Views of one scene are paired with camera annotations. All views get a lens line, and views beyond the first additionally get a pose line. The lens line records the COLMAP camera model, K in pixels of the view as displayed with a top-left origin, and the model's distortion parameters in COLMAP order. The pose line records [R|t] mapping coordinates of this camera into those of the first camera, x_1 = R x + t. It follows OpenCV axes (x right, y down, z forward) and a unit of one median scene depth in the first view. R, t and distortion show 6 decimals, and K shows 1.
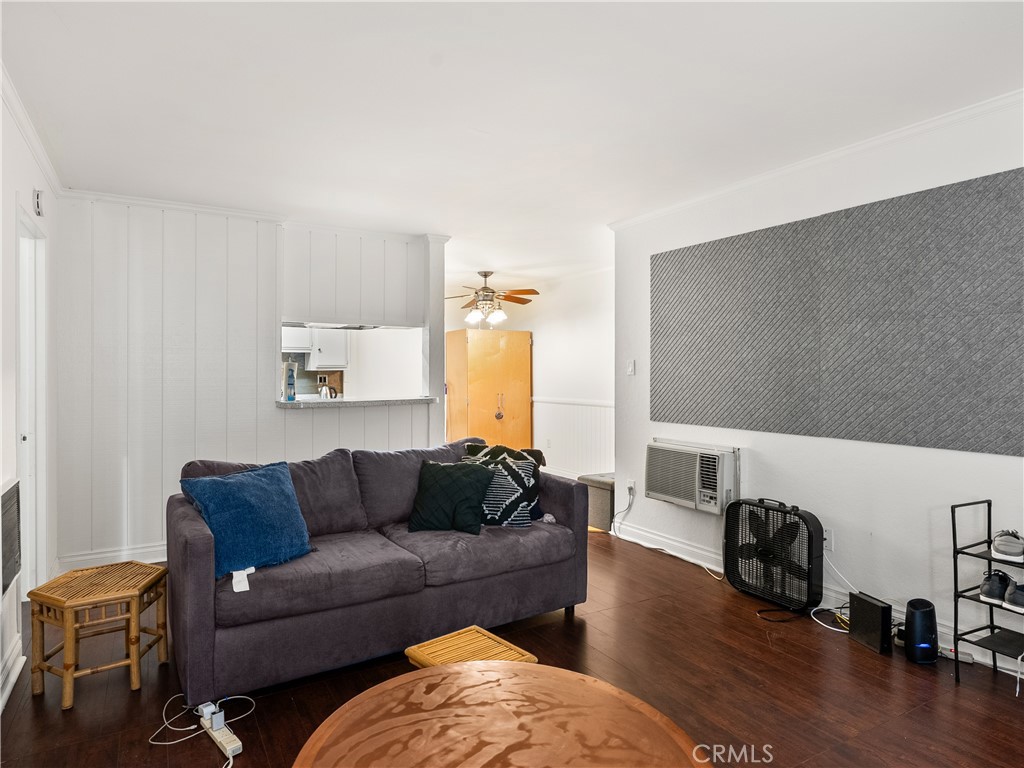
lens RADIAL K [[591.8, 0, 512.0], [0, 591.8, 384.0], [0, 0, 1]] dist [-0.000199, -0.000137]
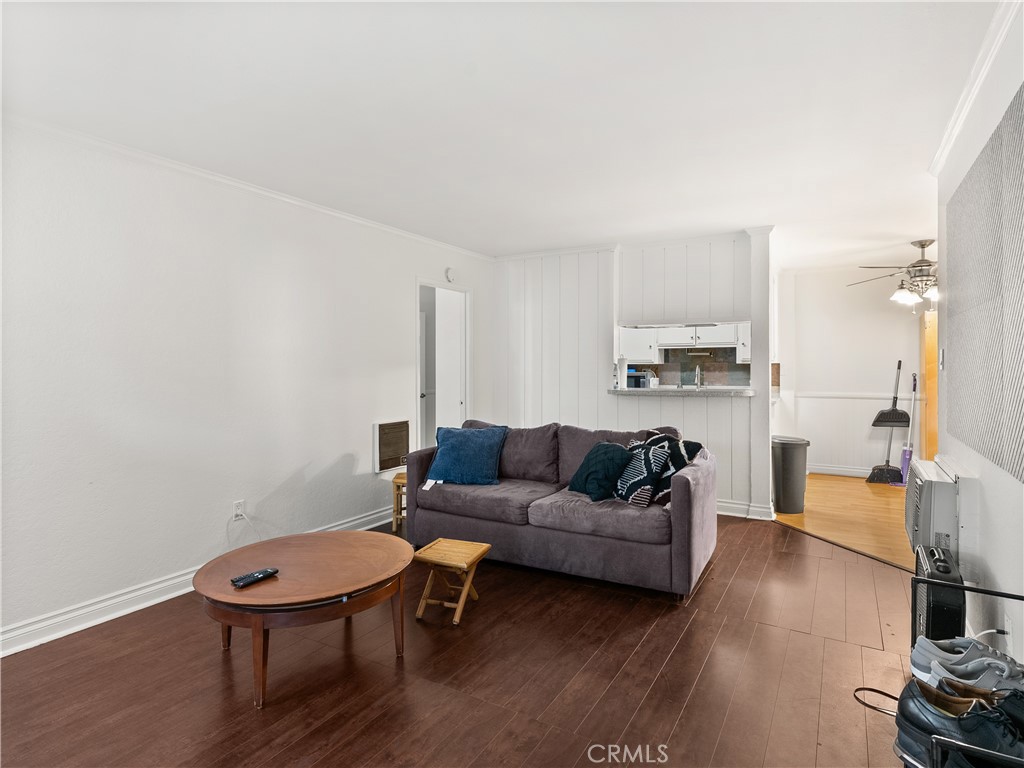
lens RADIAL K [[591.8, 0, 512.0], [0, 591.8, 384.0], [0, 0, 1]] dist [-0.000199, -0.000137]
pose [[0.489326, 0.025978, -0.871714, 0.639018], [-0.013320, 0.999662, 0.022314, -0.007026], [0.871999, 0.000693, 0.489507, 0.184824]]
